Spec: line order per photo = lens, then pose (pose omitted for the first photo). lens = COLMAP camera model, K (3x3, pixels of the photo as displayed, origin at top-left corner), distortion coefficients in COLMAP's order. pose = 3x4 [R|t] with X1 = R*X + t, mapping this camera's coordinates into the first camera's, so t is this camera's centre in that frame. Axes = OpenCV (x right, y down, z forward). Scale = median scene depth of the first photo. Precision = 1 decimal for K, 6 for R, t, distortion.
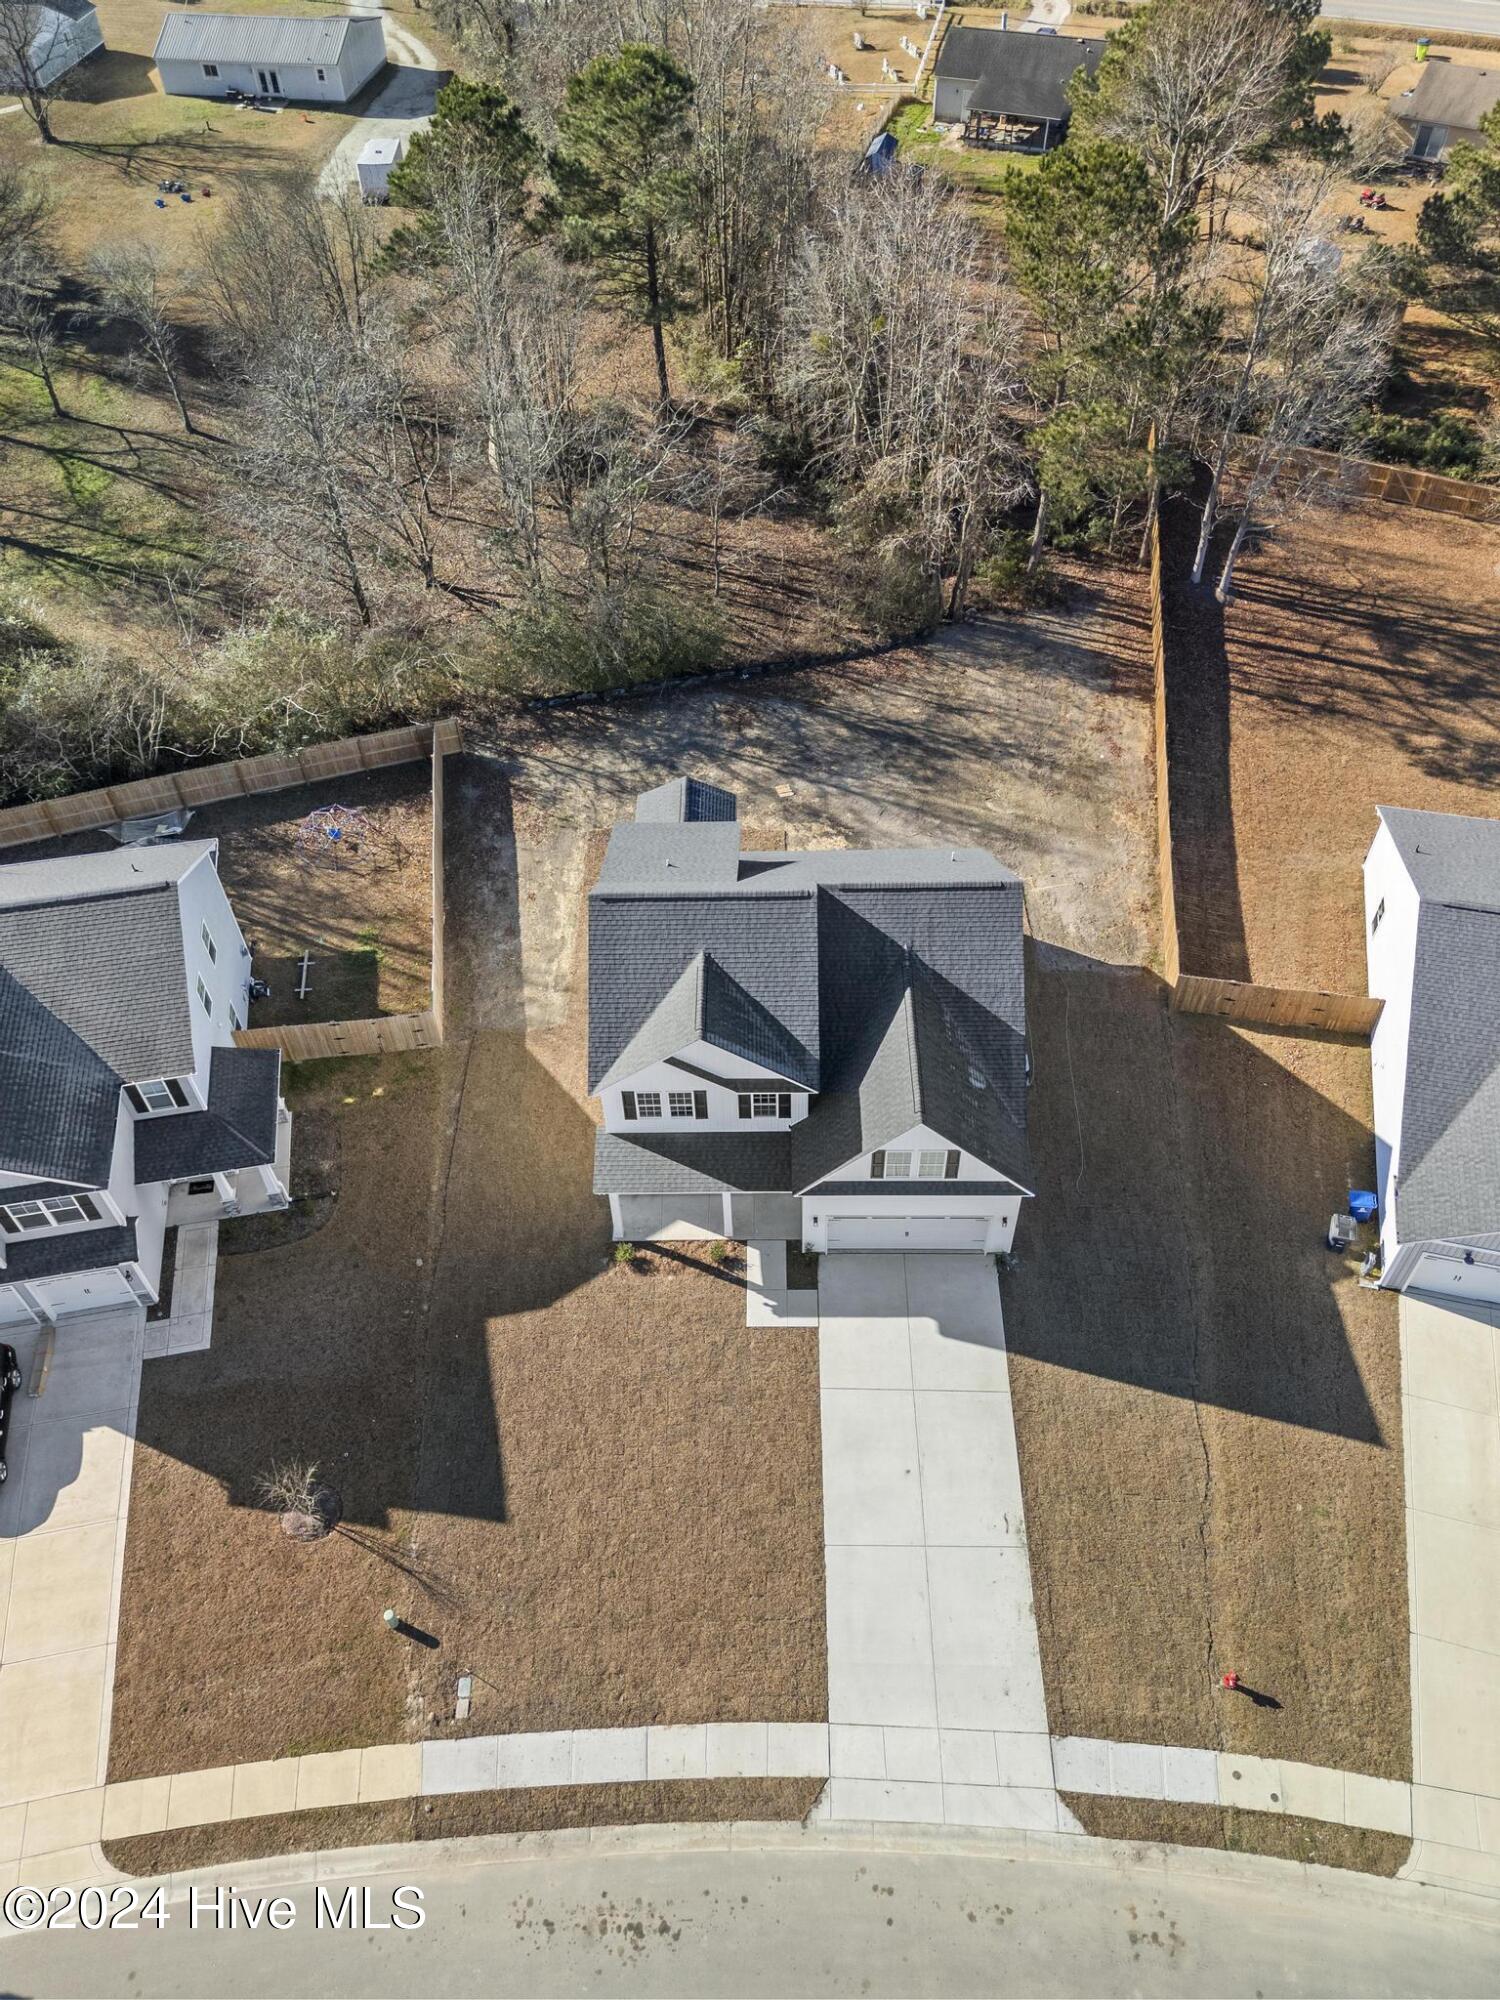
lens RADIAL K [[1486.5, 0, 762.7], [0, 1486.5, 995.0], [0, 0, 1]] dist [0.070535, -0.062875]
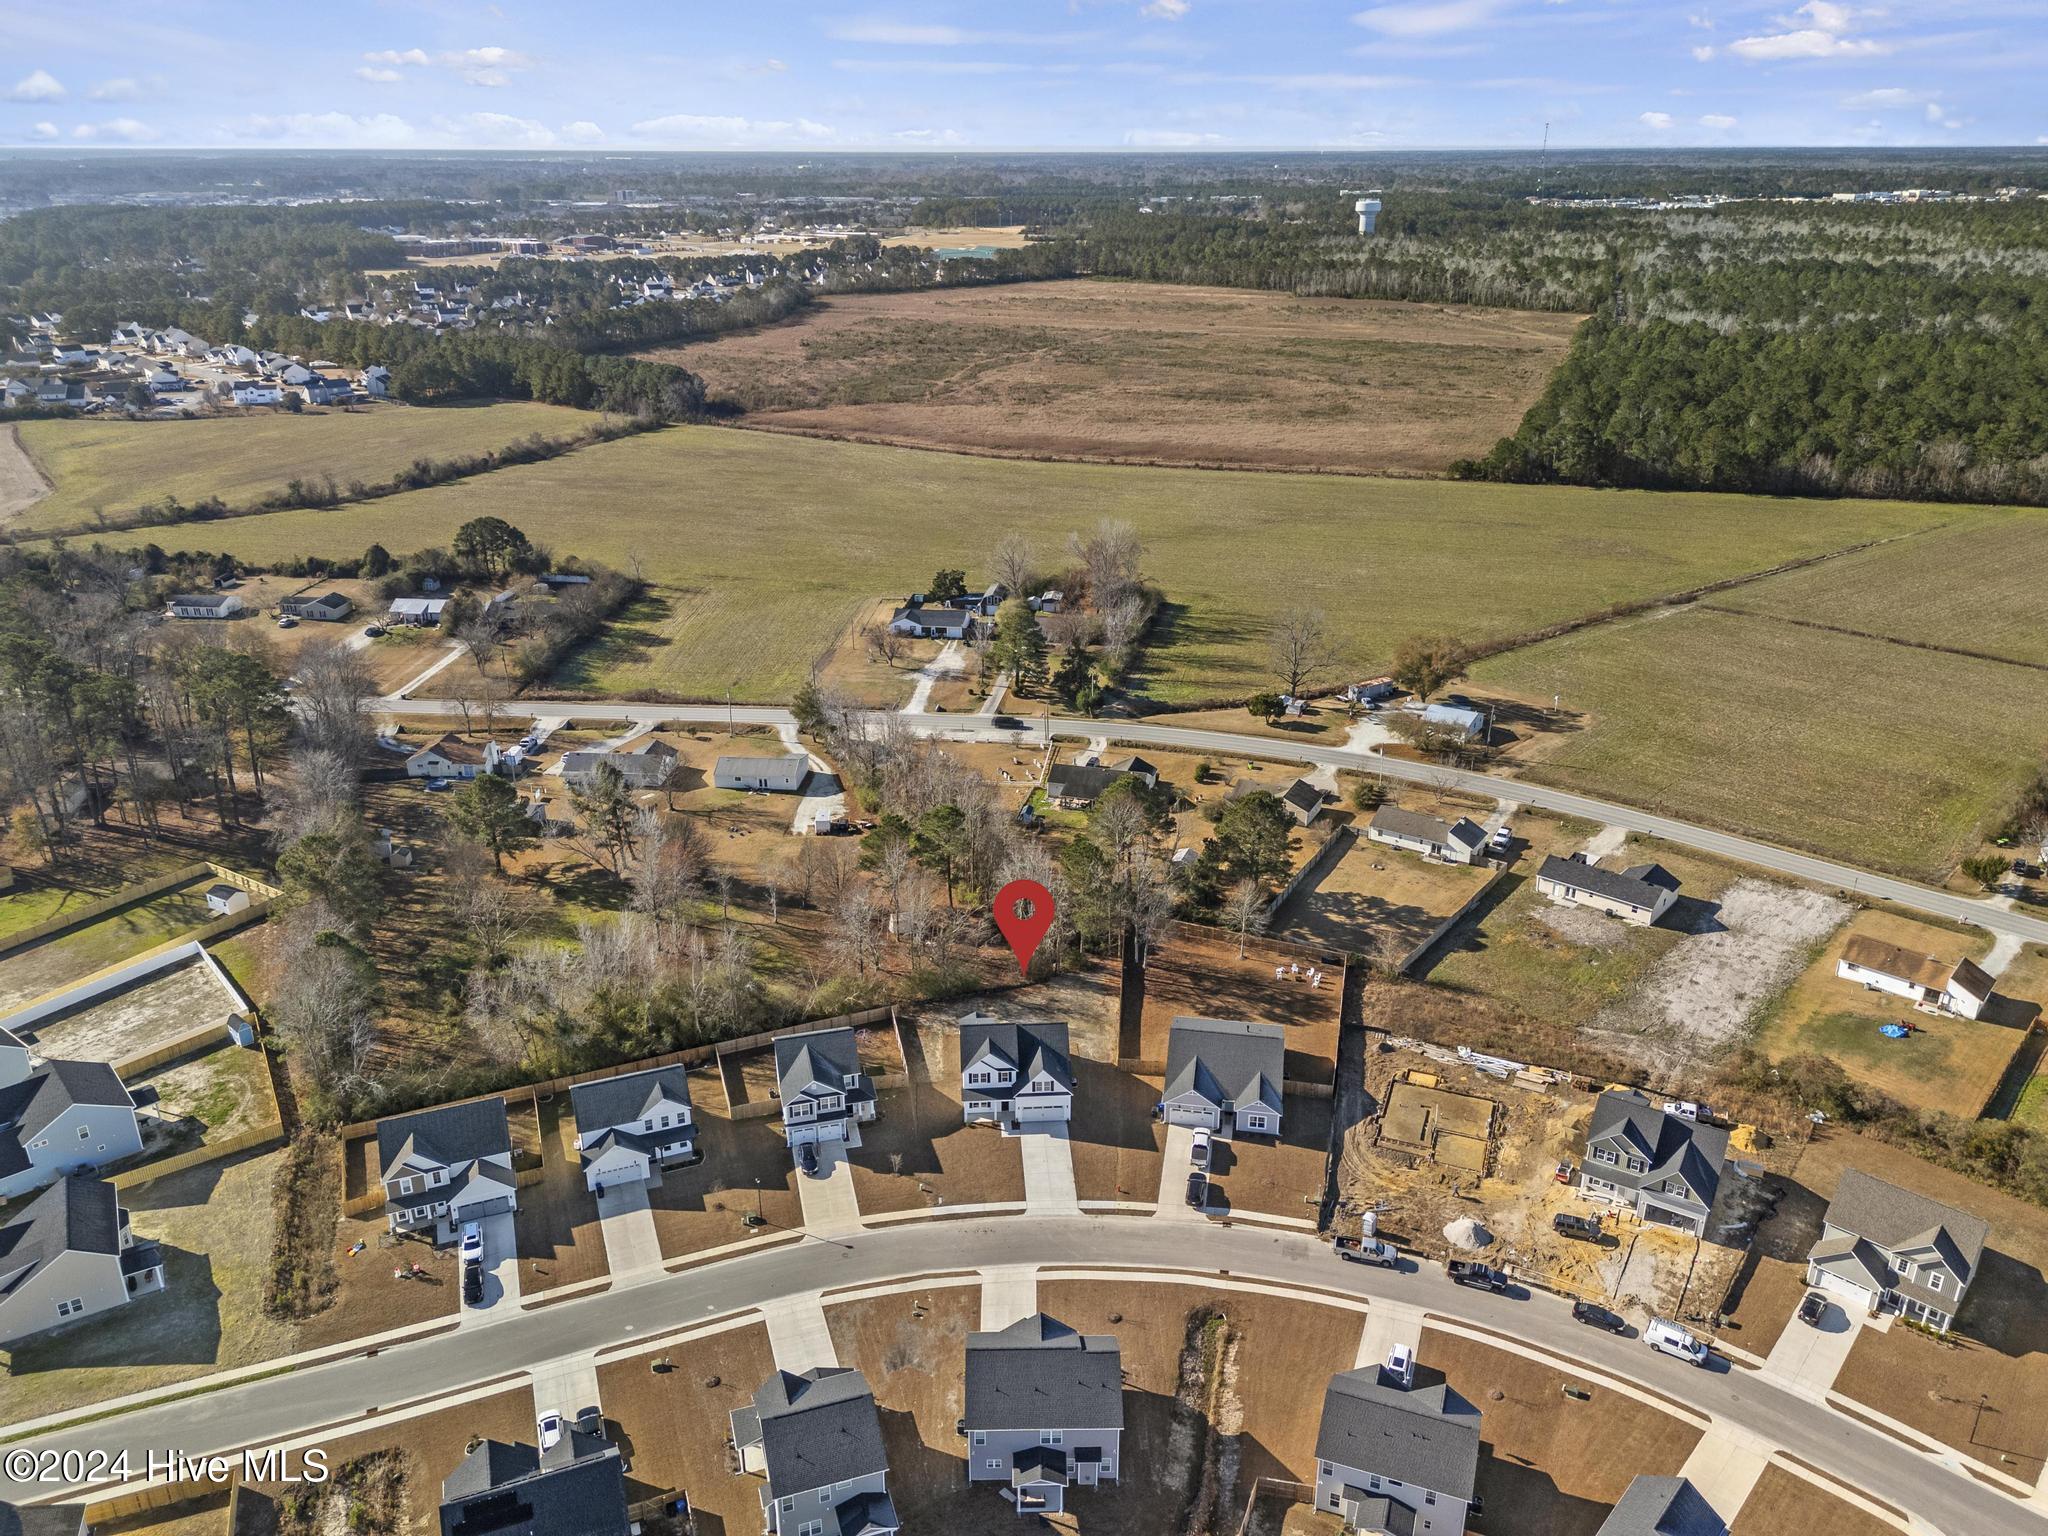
lens RADIAL K [[1522.2, 0, 1029.9], [0, 1522.2, 780.7], [0, 0, 1]] dist [0.070535, -0.062875]
pose [[0.997607, -0.009435, 0.068498, -0.146968], [0.038197, 0.900965, -0.432207, 0.810338], [-0.057636, 0.433789, 0.899169, -2.167757]]
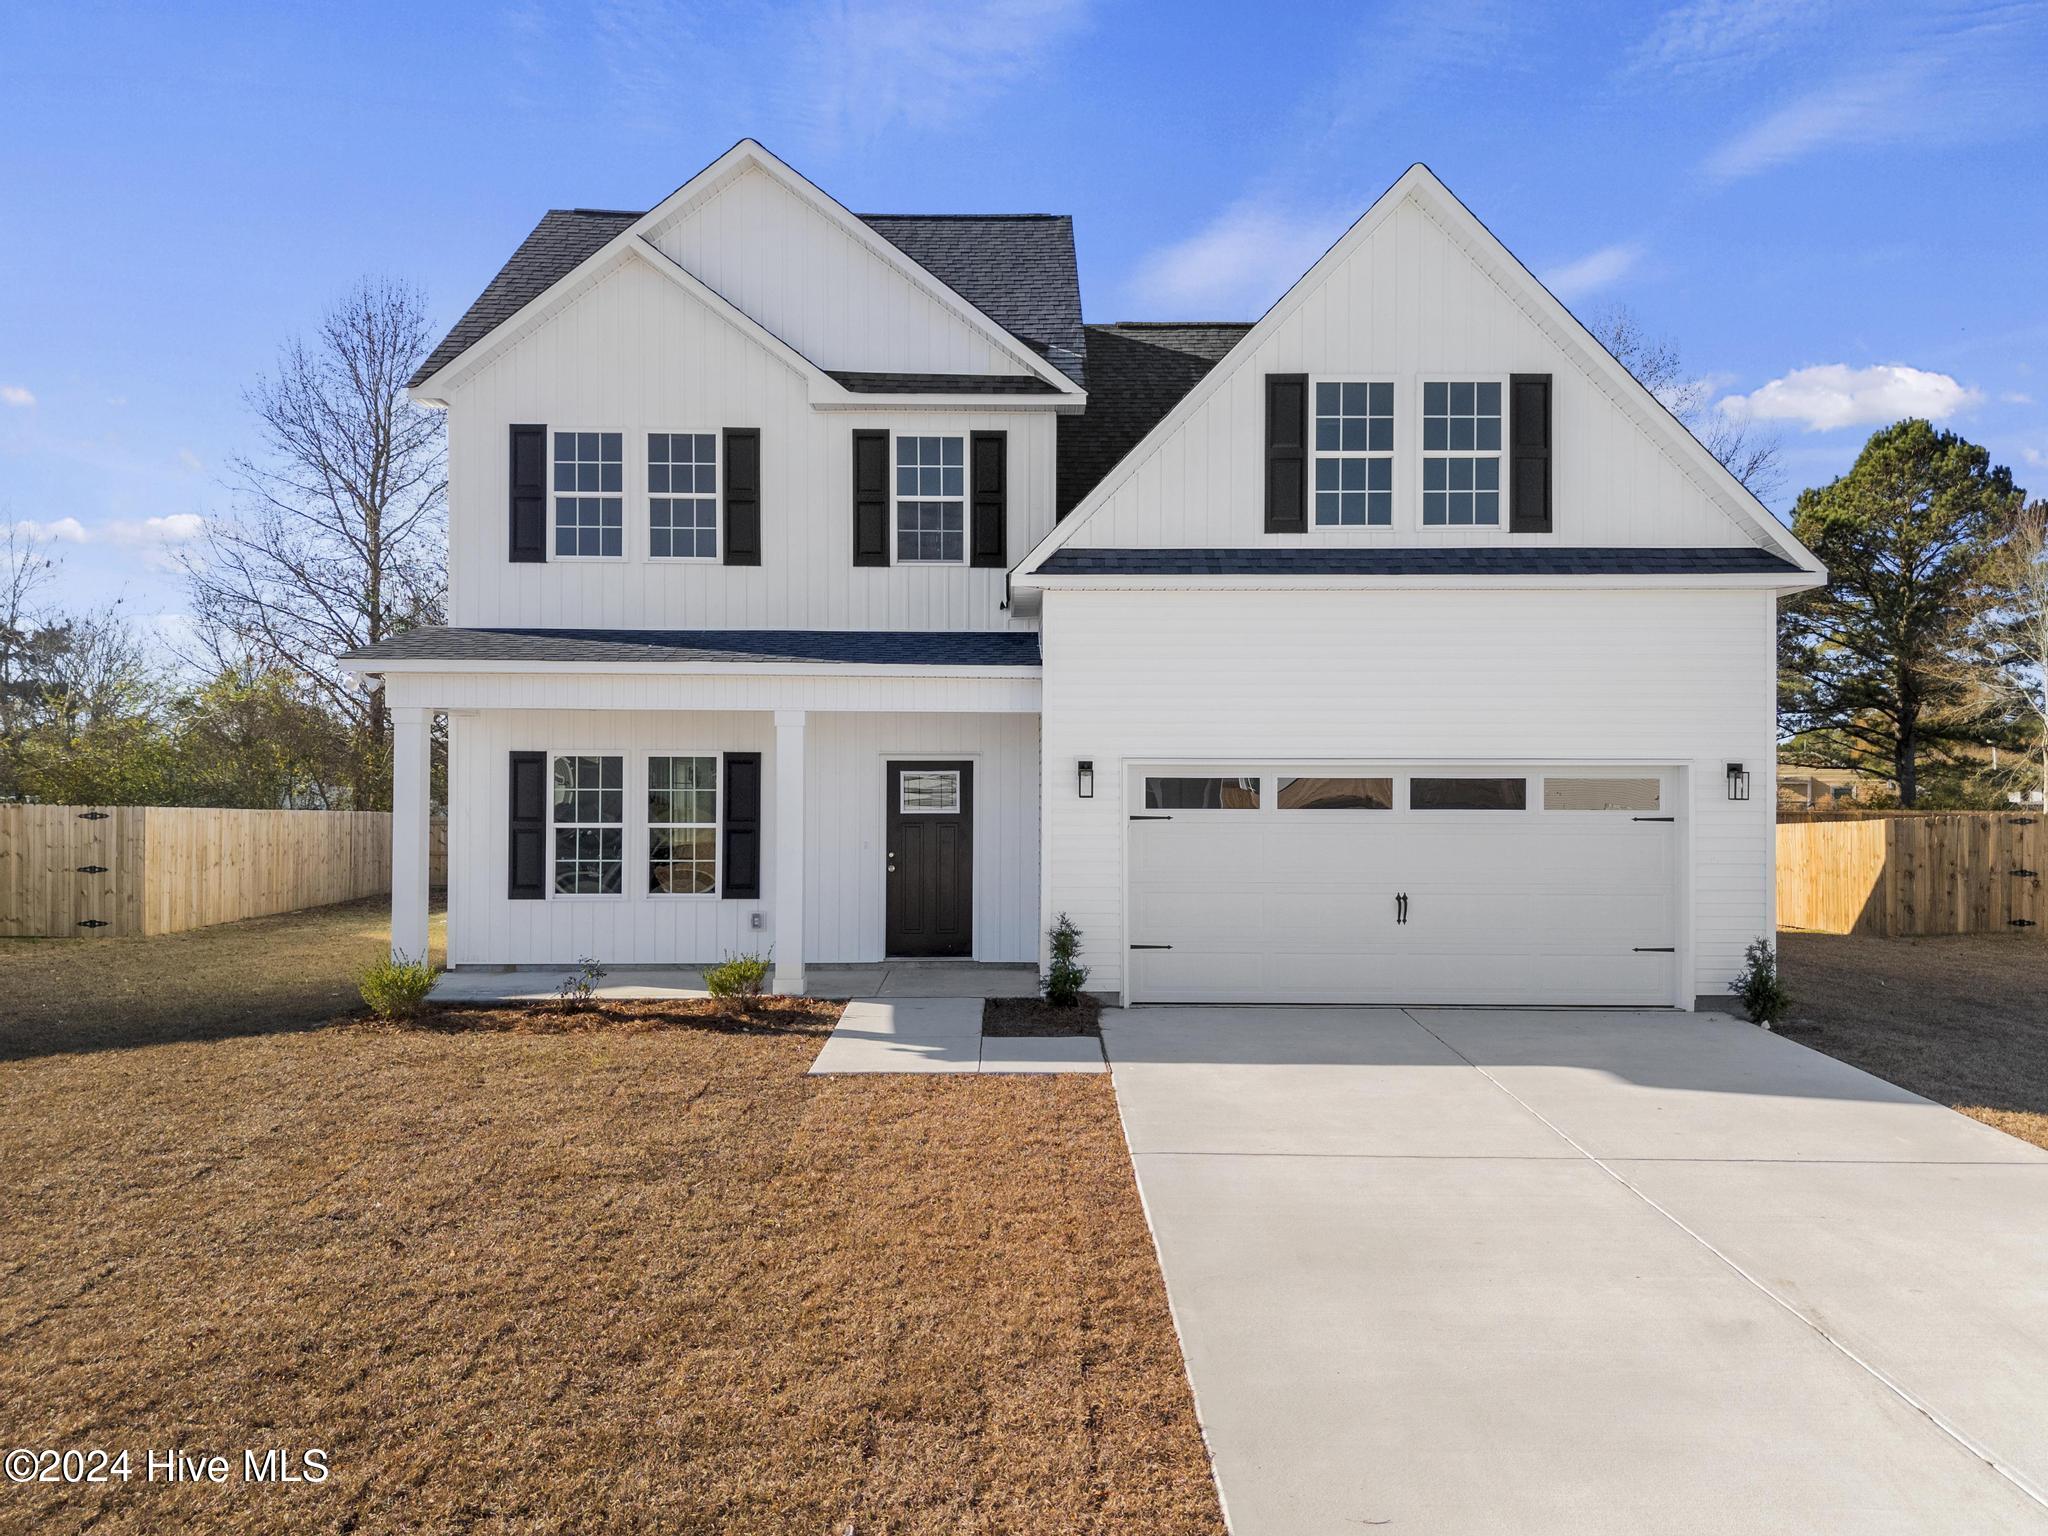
lens RADIAL K [[1522.2, 0, 1039.8], [0, 1522.2, 768.7], [0, 0, 1]] dist [0.070535, -0.062875]
pose [[0.999564, 0.021257, 0.020506, 0.014994], [0.000822, 0.673985, -0.738744, 0.270248], [-0.029524, 0.738439, 0.673674, 0.582534]]
